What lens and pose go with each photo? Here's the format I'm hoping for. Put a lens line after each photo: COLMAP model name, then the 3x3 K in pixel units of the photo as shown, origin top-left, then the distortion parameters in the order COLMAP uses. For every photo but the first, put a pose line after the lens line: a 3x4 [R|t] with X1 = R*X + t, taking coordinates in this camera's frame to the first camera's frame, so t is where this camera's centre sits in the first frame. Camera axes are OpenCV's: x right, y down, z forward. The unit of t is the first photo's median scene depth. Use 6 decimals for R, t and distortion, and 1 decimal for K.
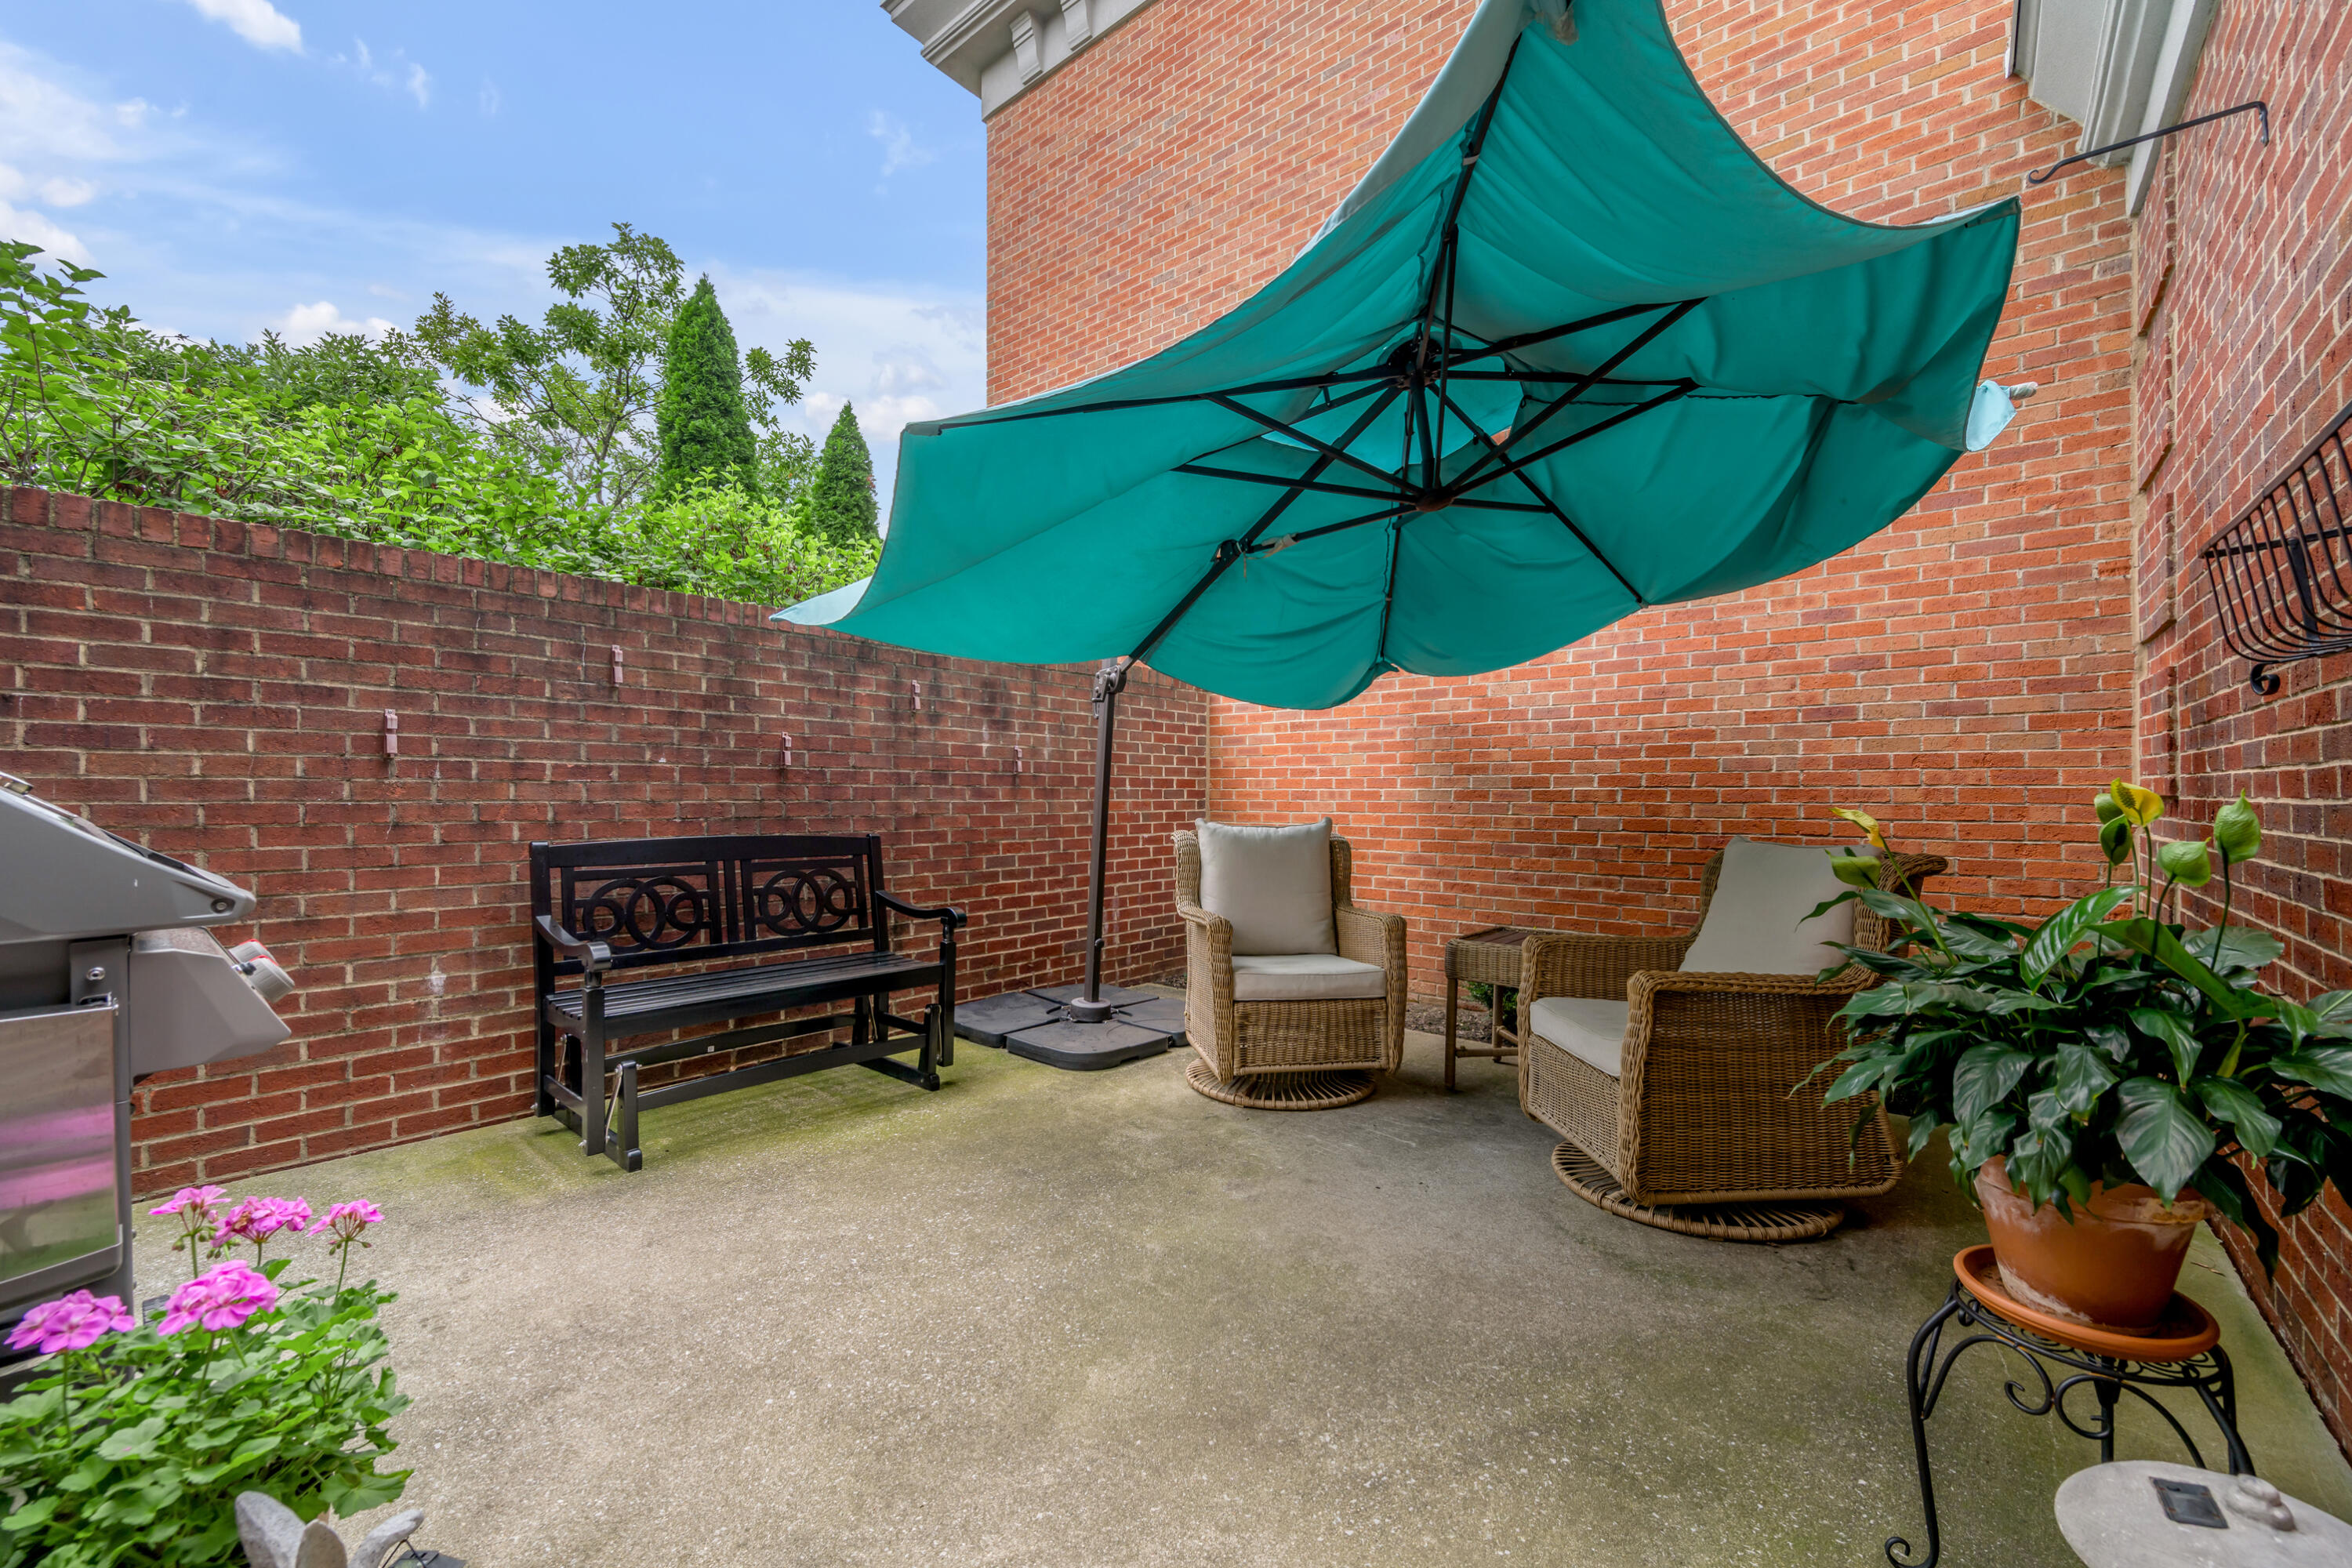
lens RADIAL K [[934.5, 0, 1198.7], [0, 934.5, 772.4], [0, 0, 1]] dist [-0.002978, 0.000316]
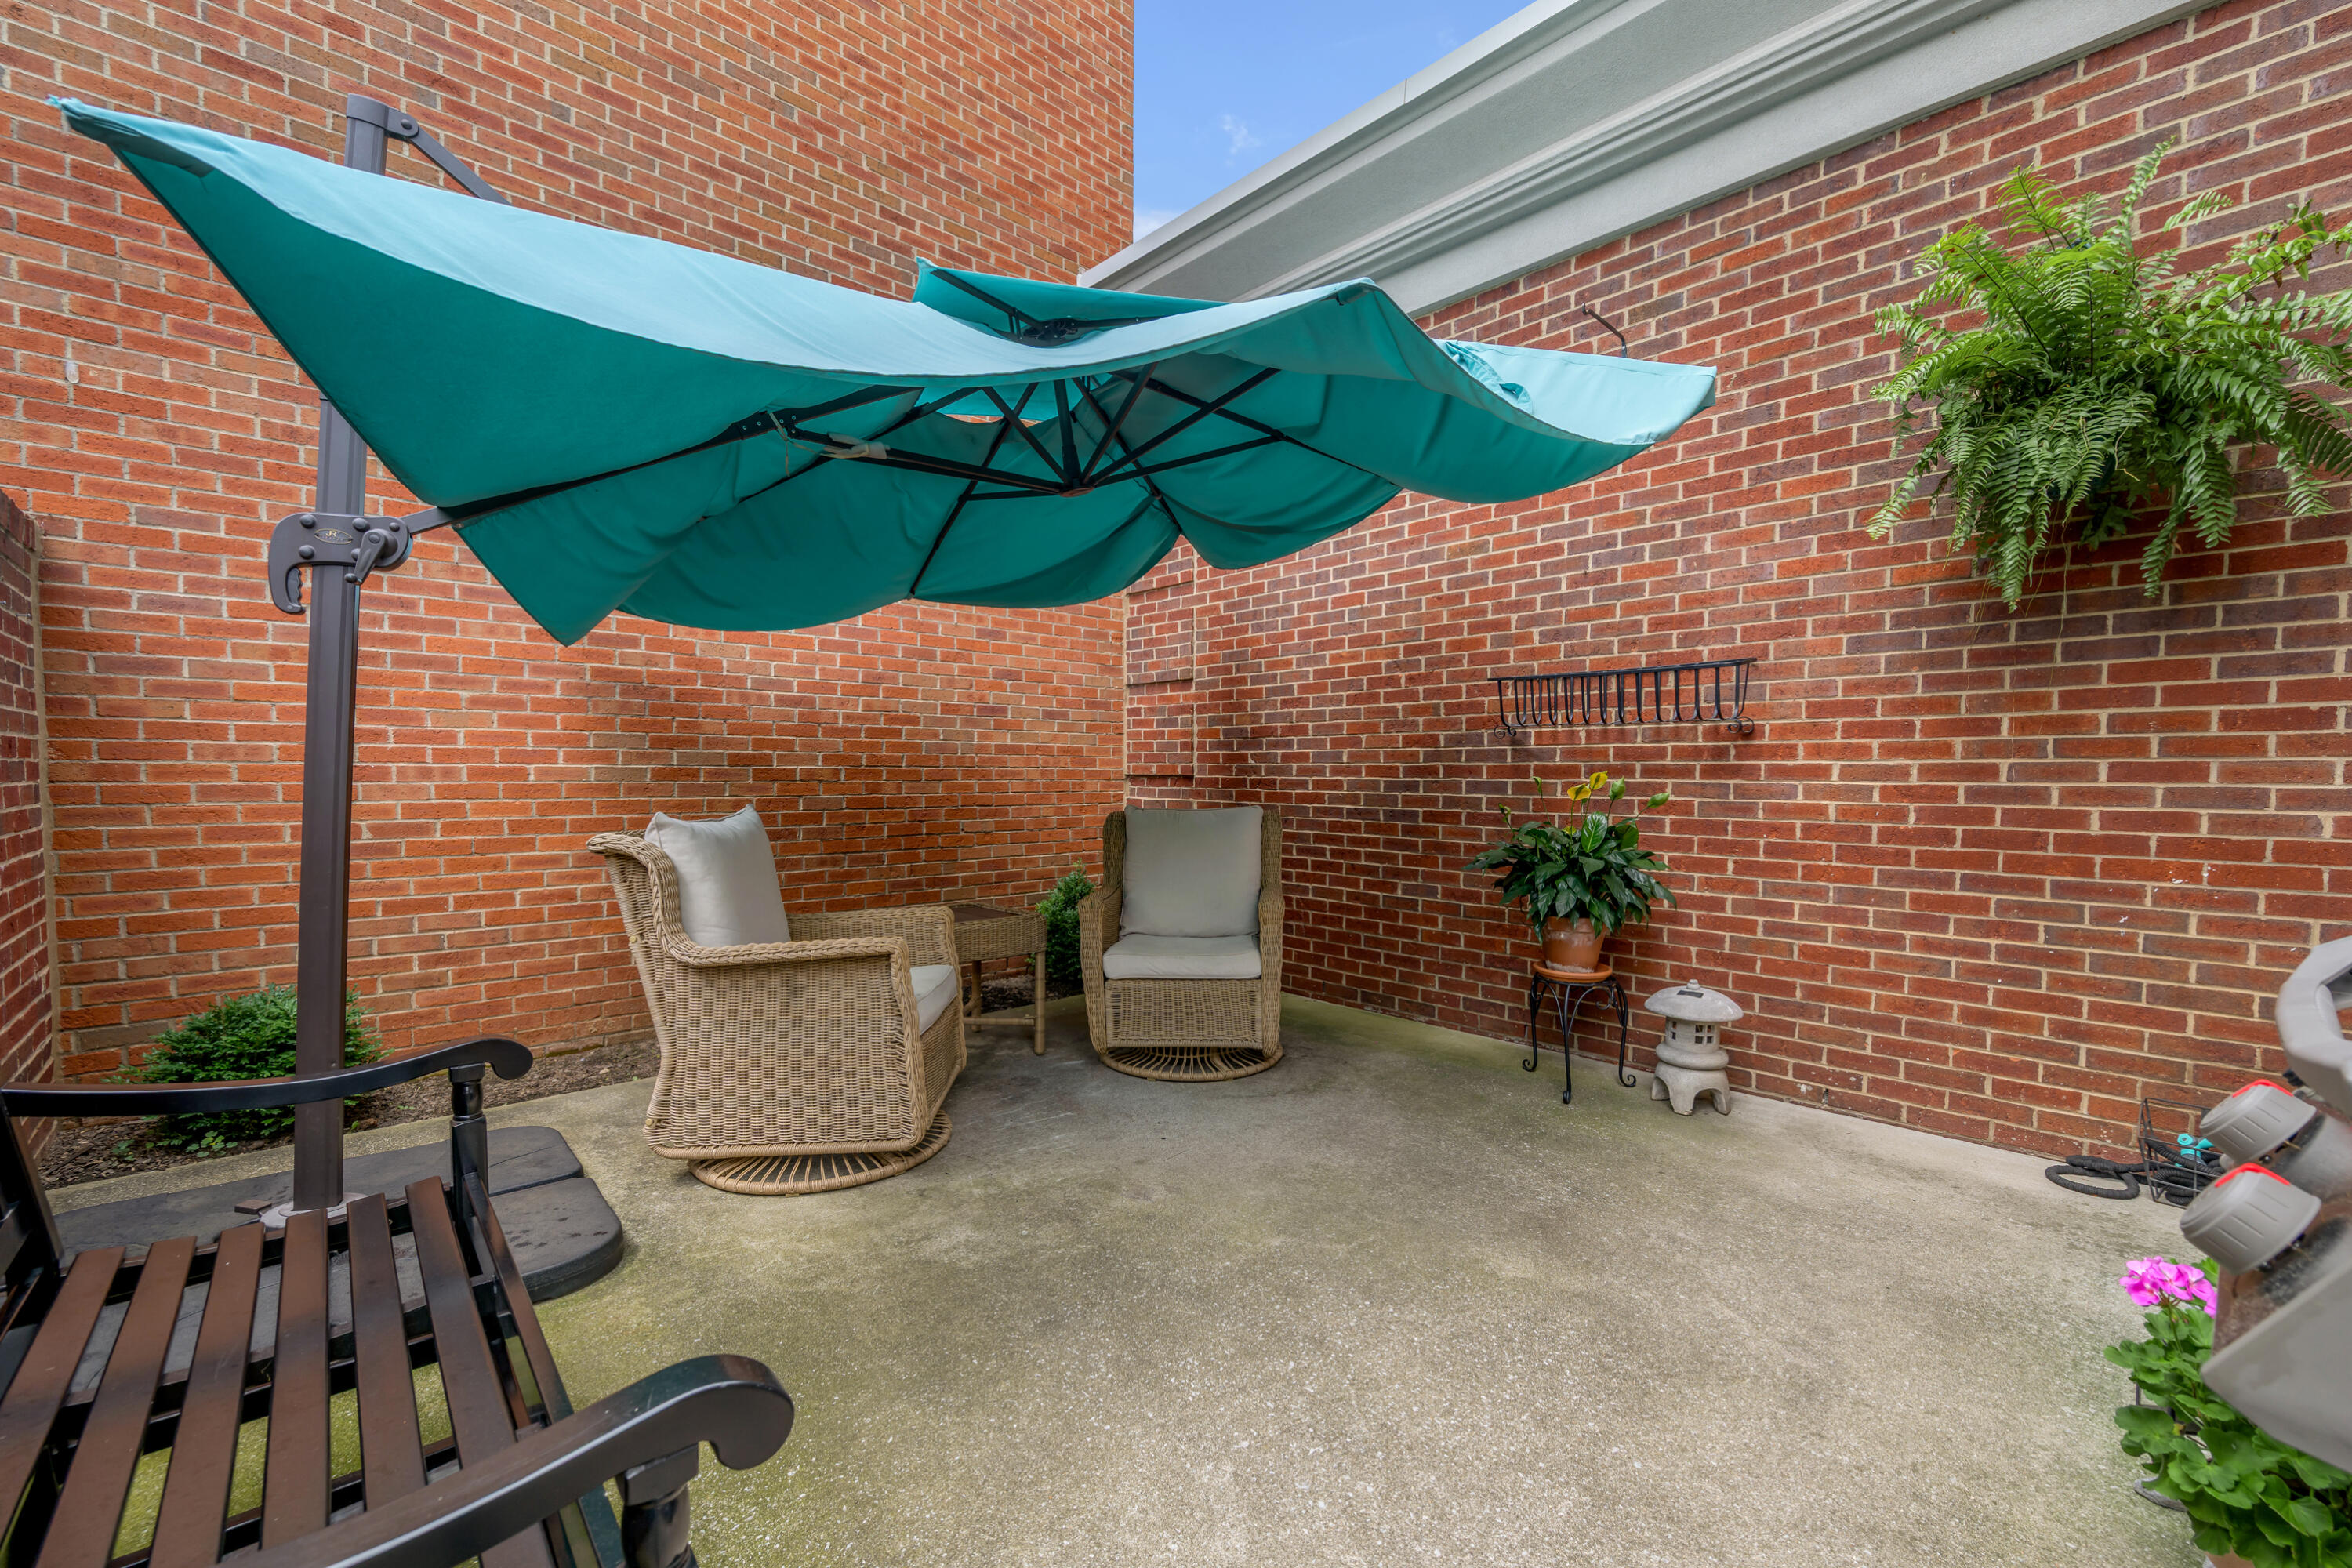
lens RADIAL K [[934.5, 0, 1195.8], [0, 934.5, 801.1], [0, 0, 1]] dist [-0.002978, 0.000316]
pose [[0.135721, -0.030767, 0.990269, -0.540442], [-0.027852, 0.999004, 0.034856, 0.008393], [-0.990356, -0.032311, 0.134729, 0.516236]]
